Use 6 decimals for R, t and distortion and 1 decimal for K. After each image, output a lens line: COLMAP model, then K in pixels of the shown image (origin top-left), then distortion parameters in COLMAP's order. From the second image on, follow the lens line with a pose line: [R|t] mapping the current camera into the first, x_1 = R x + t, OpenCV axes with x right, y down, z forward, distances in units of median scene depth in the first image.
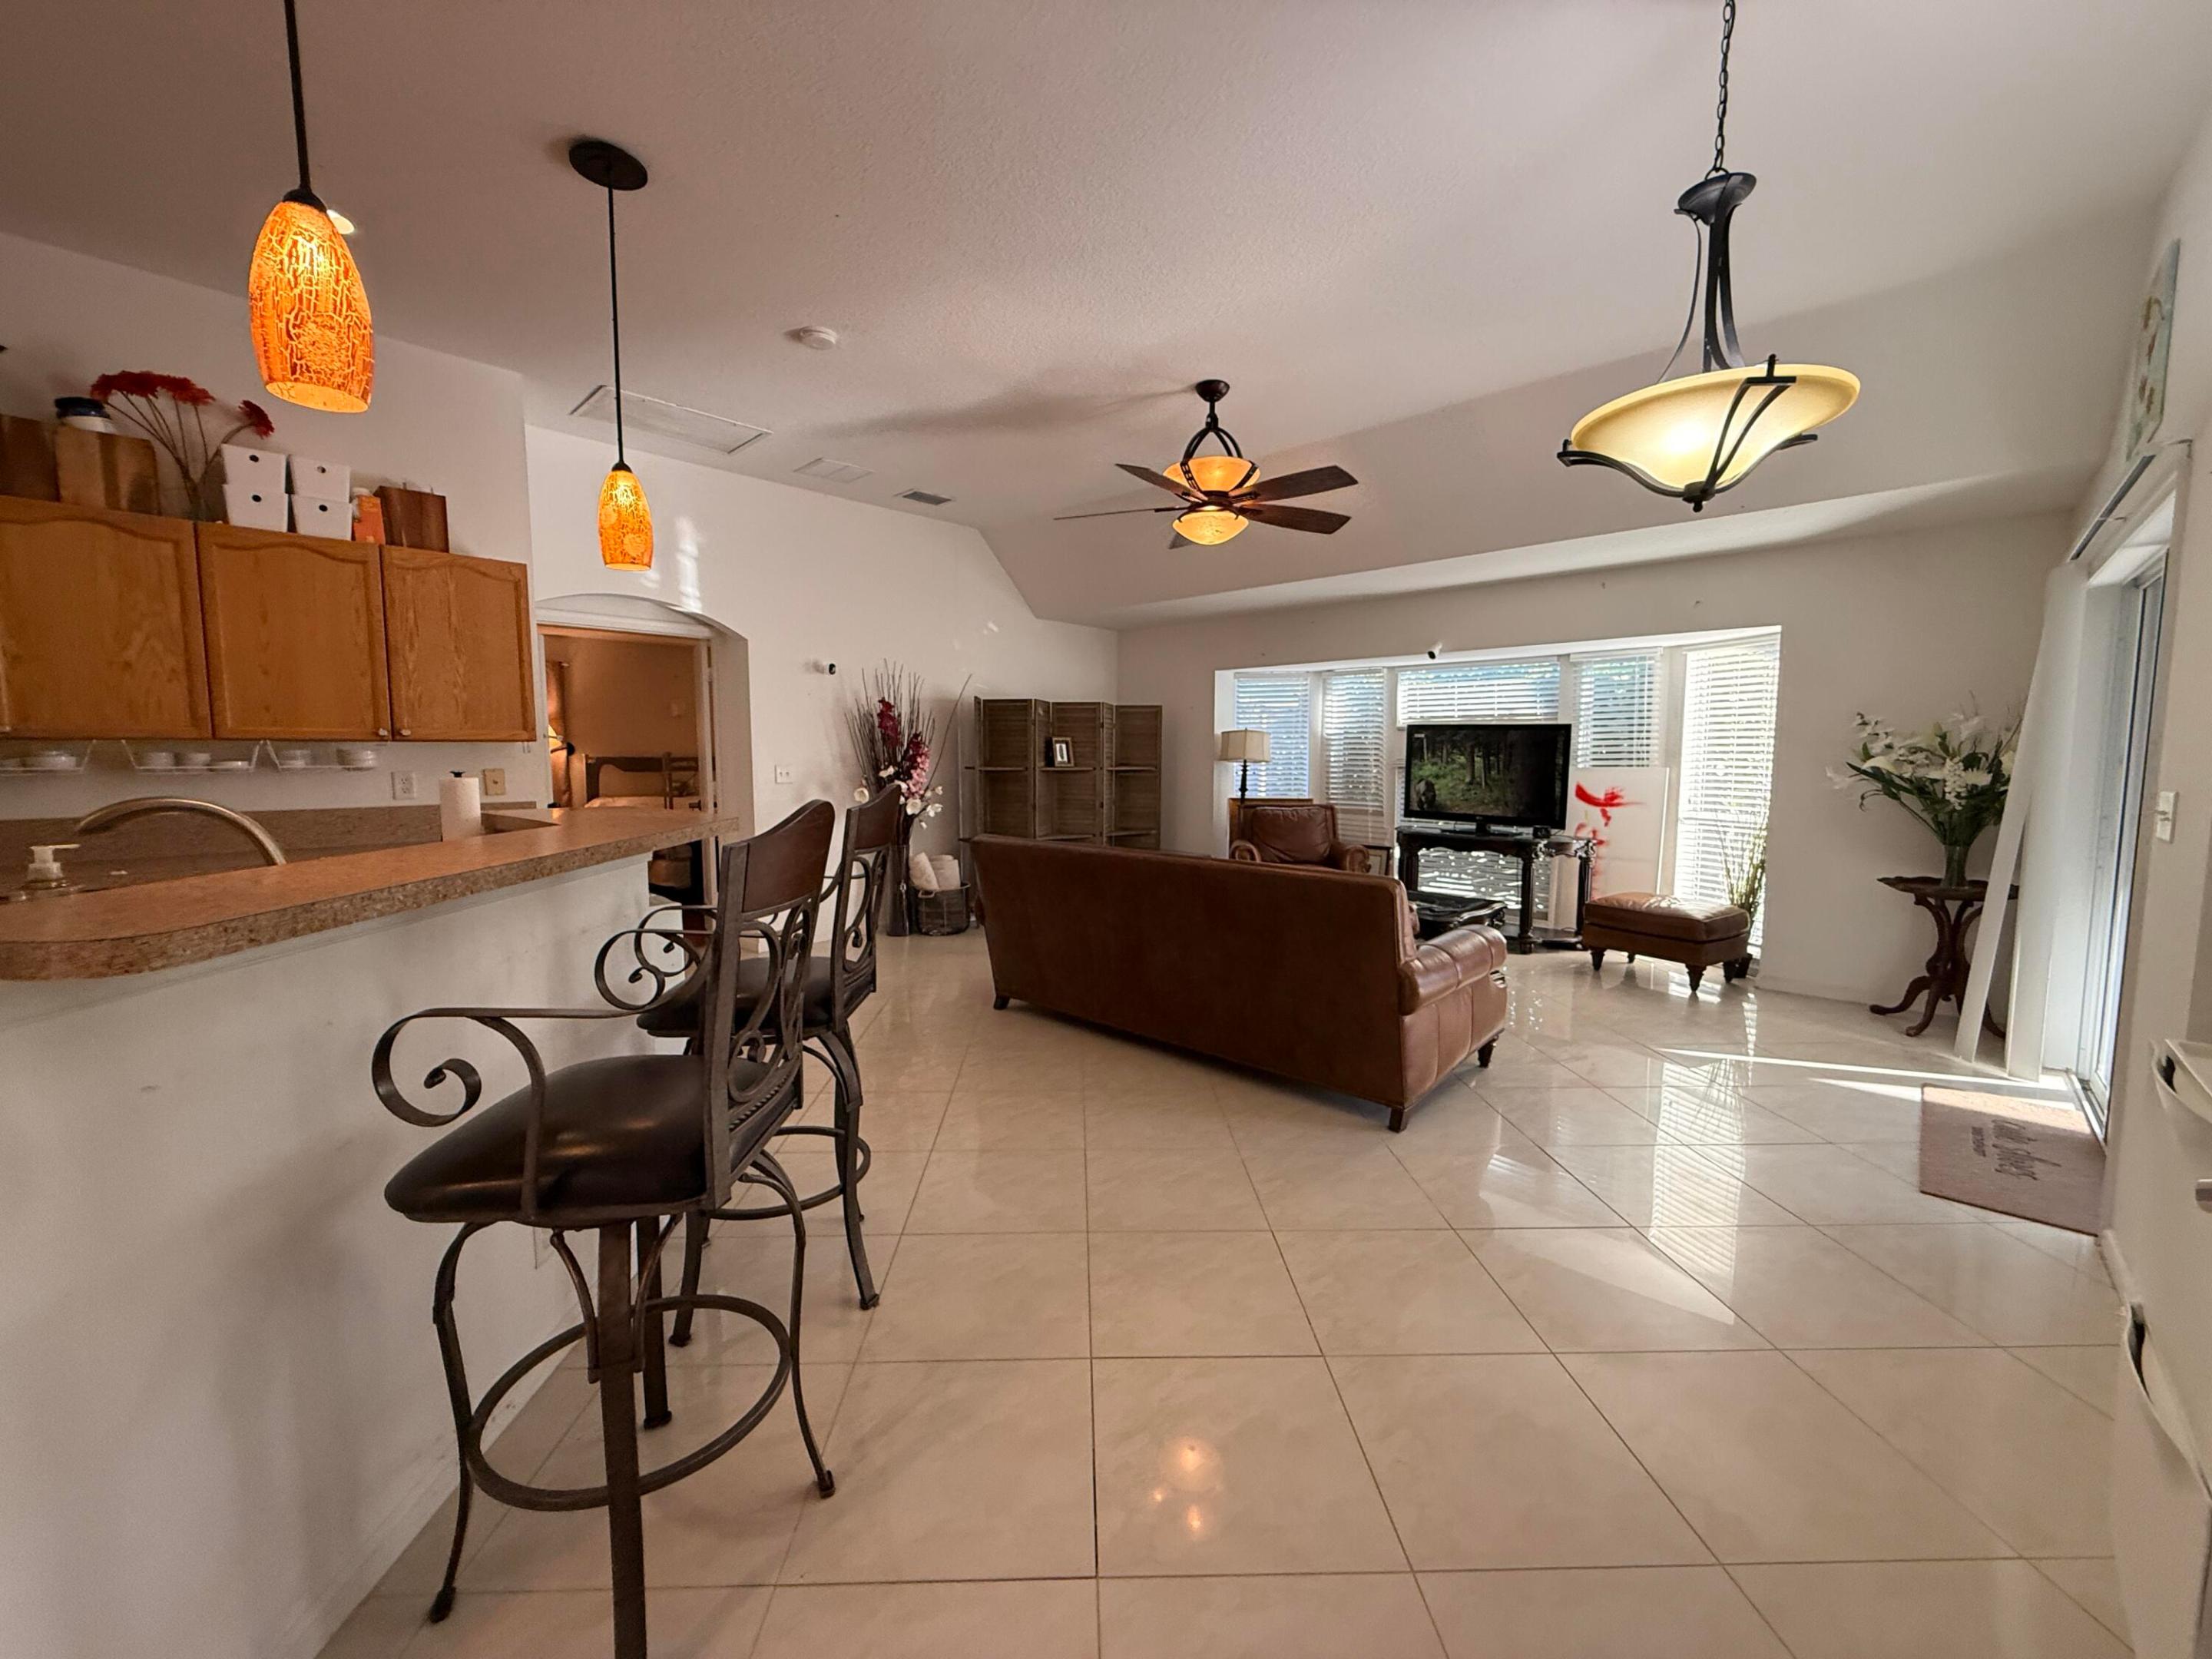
lens RADIAL K [[880.6, 0, 1100.0], [0, 880.6, 831.0], [0, 0, 1]] dist [0.000731, -0.000047]
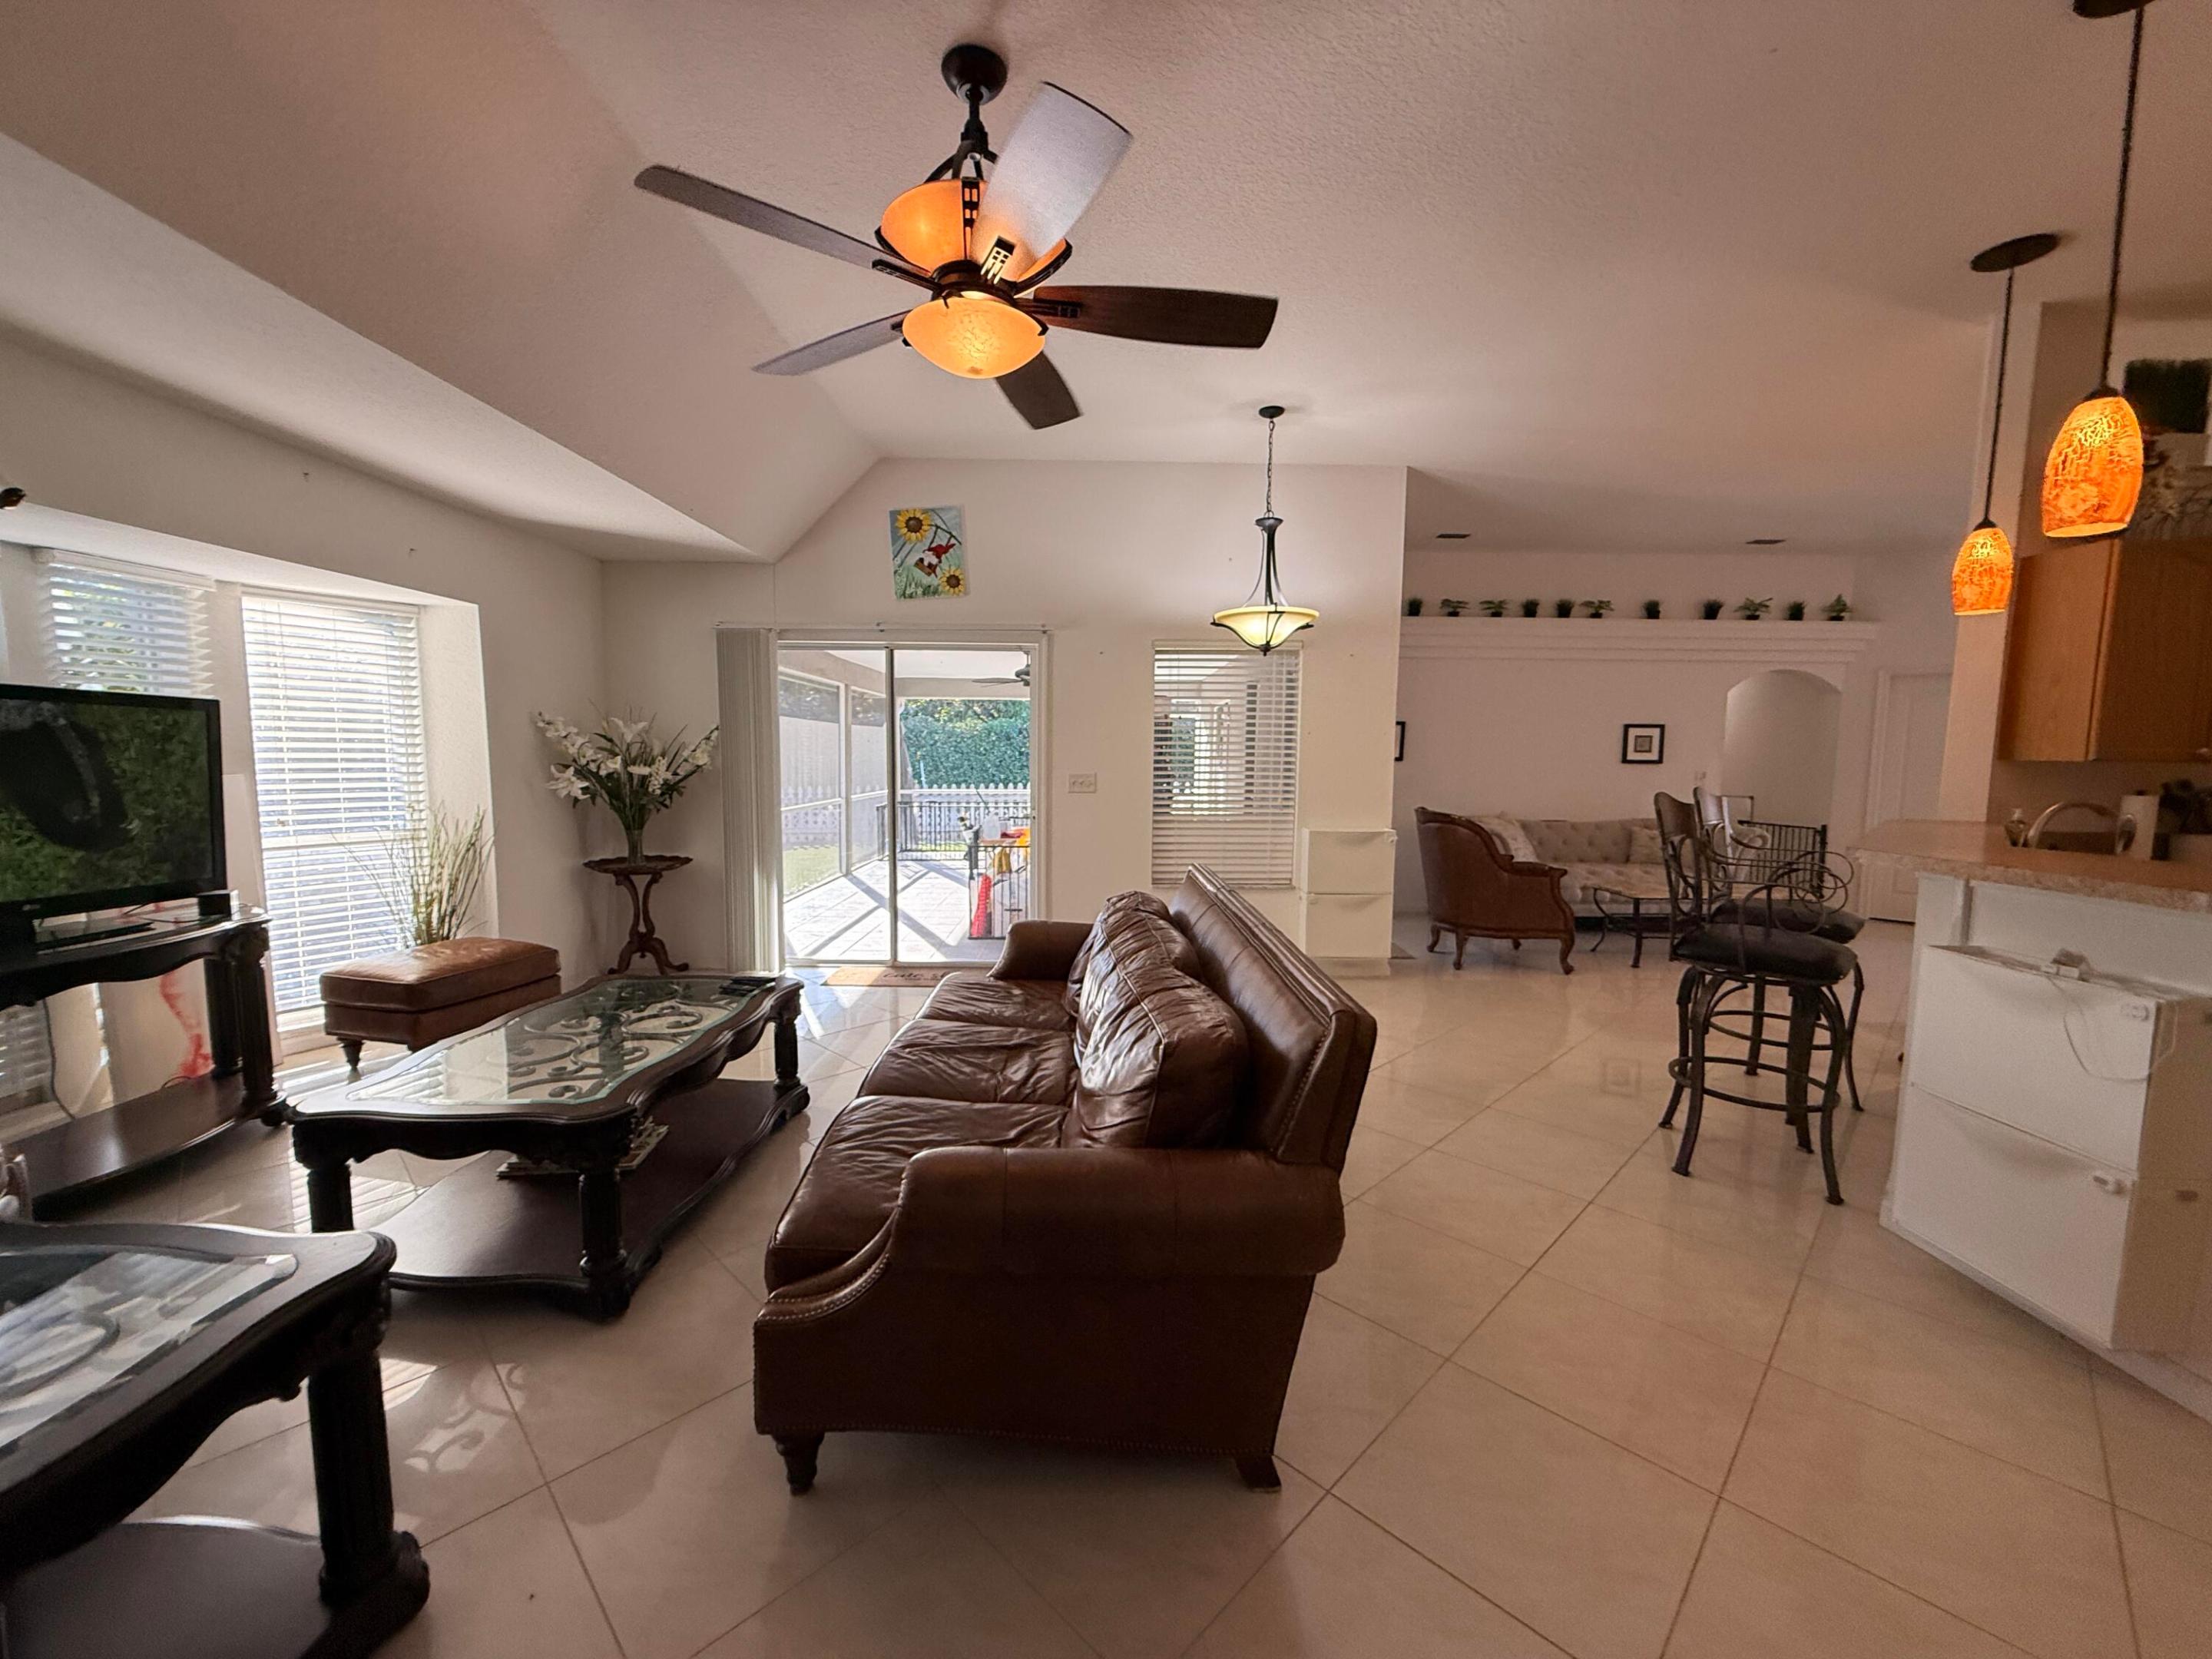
lens RADIAL K [[868.7, 0, 1098.3], [0, 868.7, 835.3], [0, 0, 1]] dist [-0.000213, -0.000050]
pose [[-0.682180, -0.079916, 0.726804, -0.232213], [0.052808, 0.986029, 0.157984, -0.092433], [-0.729275, 0.146155, -0.668429, 0.950022]]
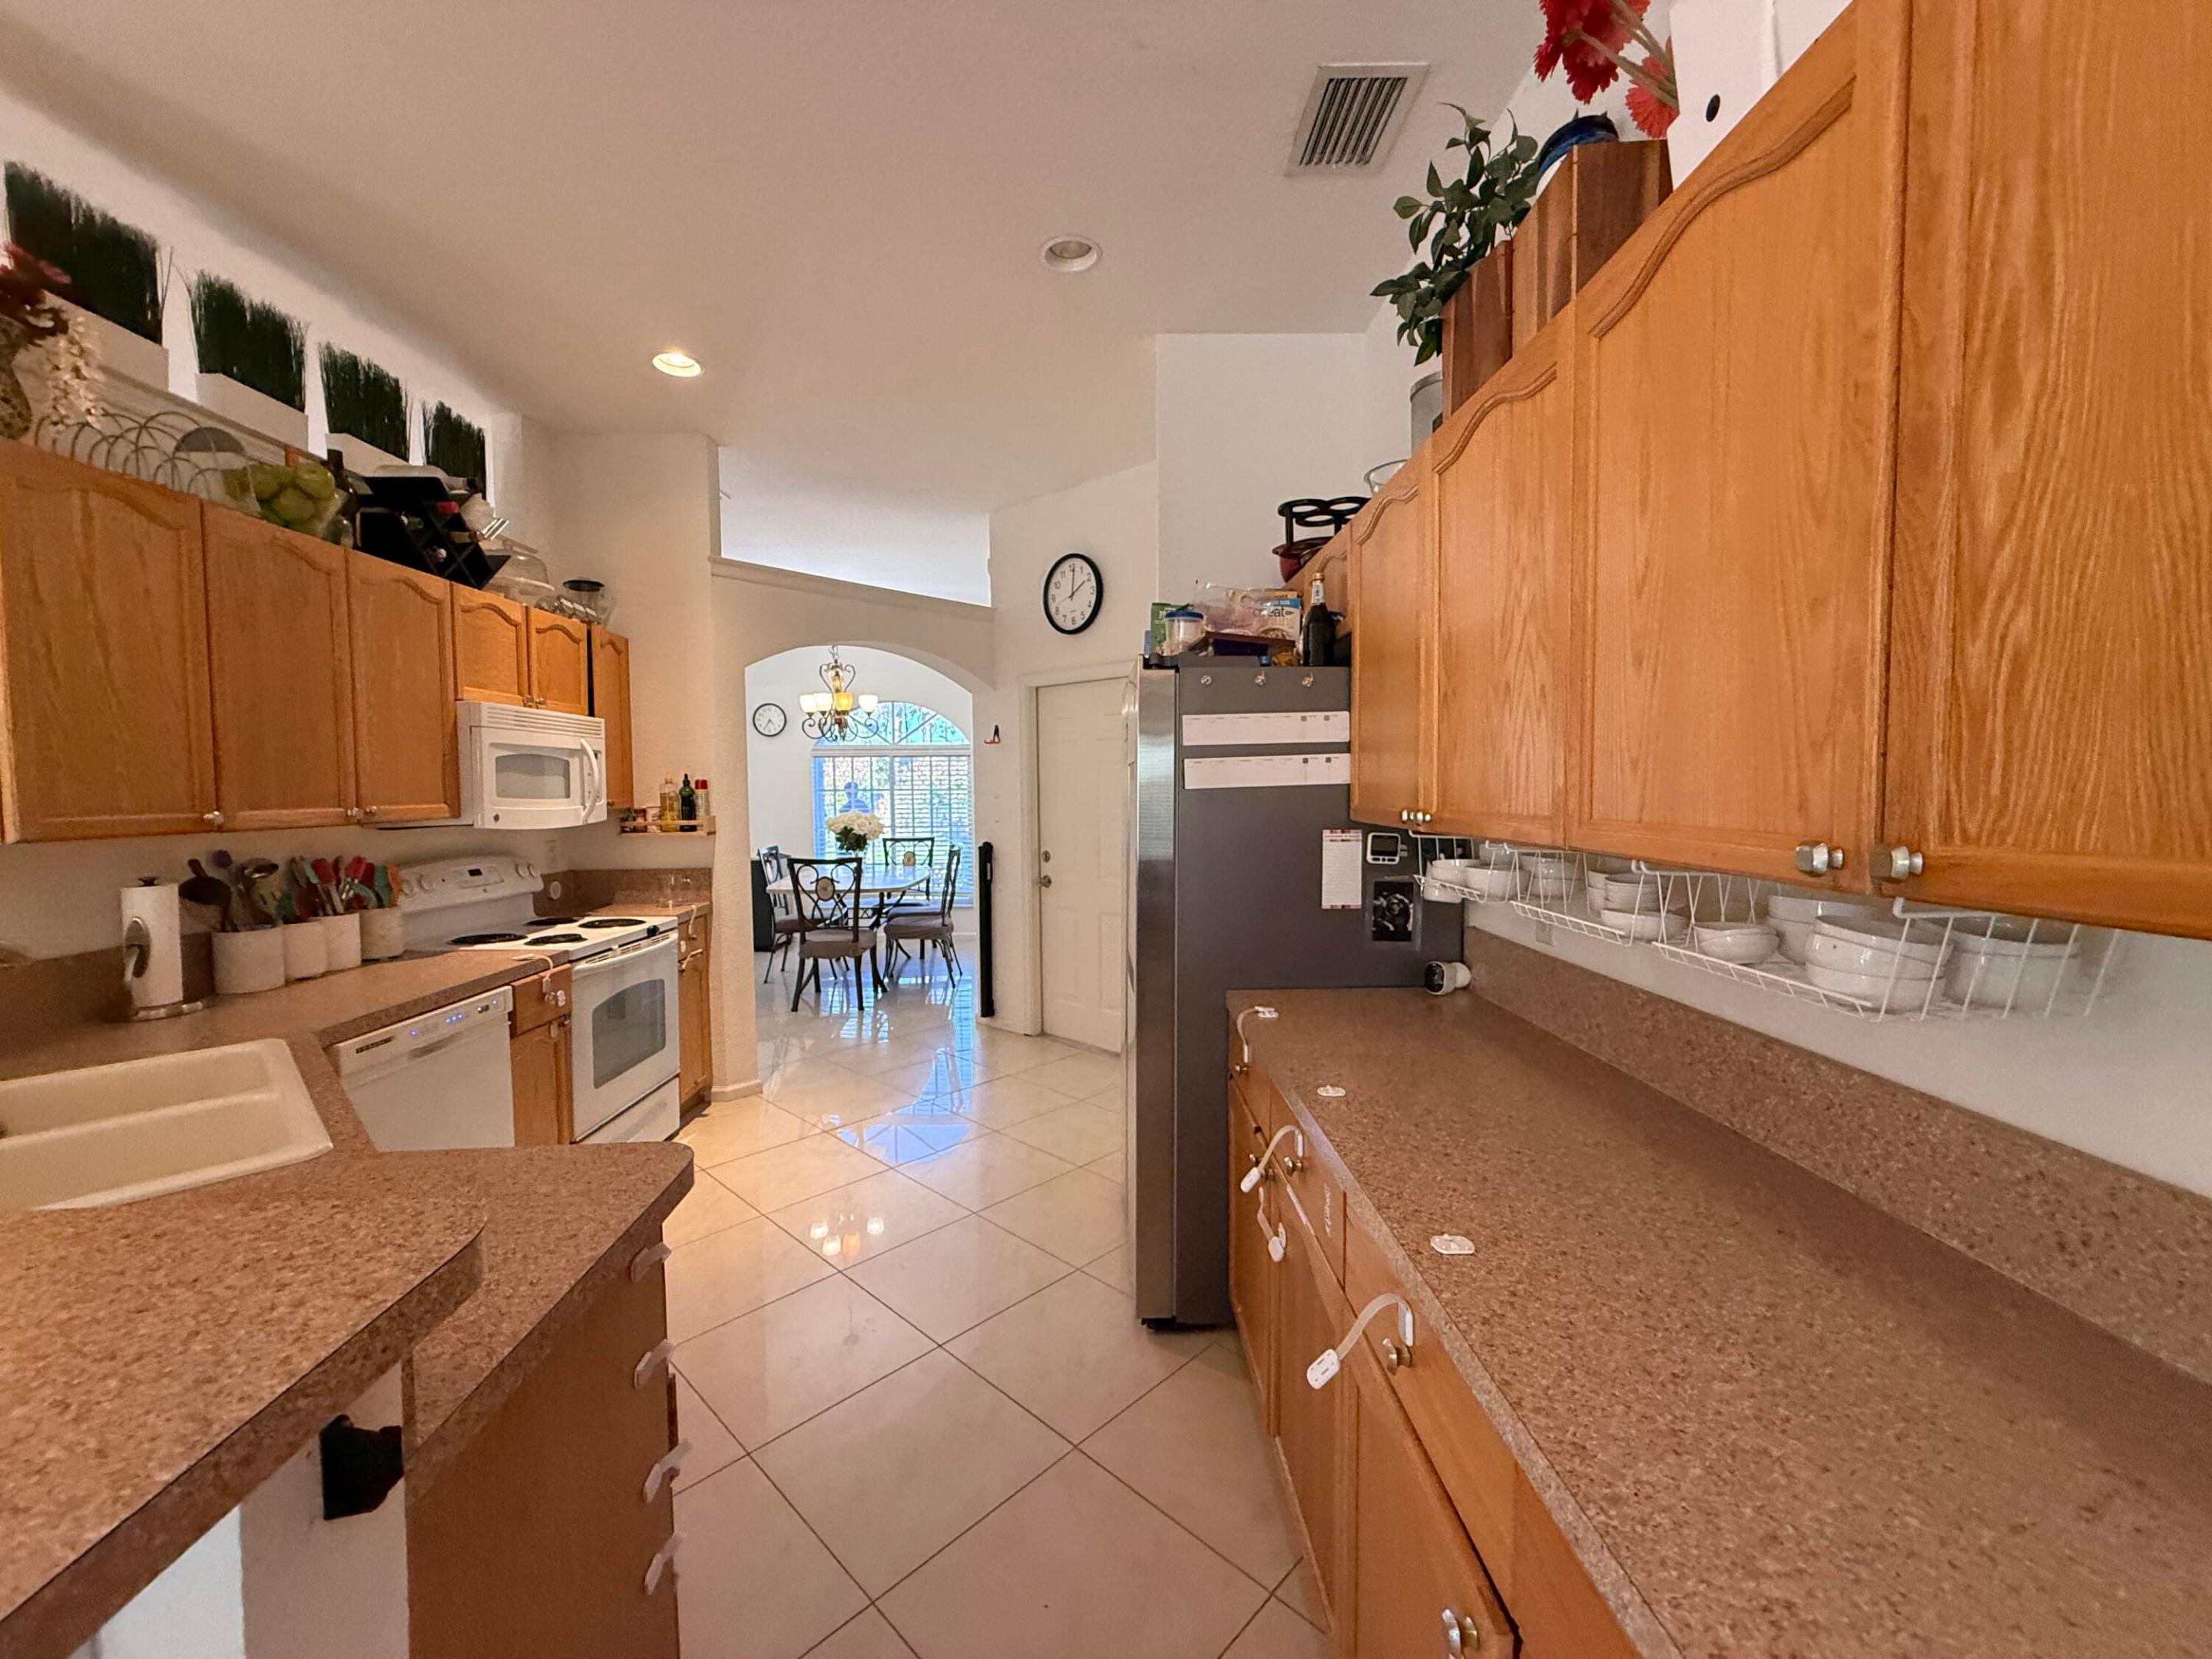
lens RADIAL K [[880.6, 0, 1100.0], [0, 880.6, 831.0], [0, 0, 1]] dist [0.000731, -0.000047]
pose [[-0.718108, 0.044612, -0.694501, -0.310379], [-0.053162, 0.991511, 0.118660, -0.079153], [0.693899, 0.122131, -0.709640, 0.606515]]
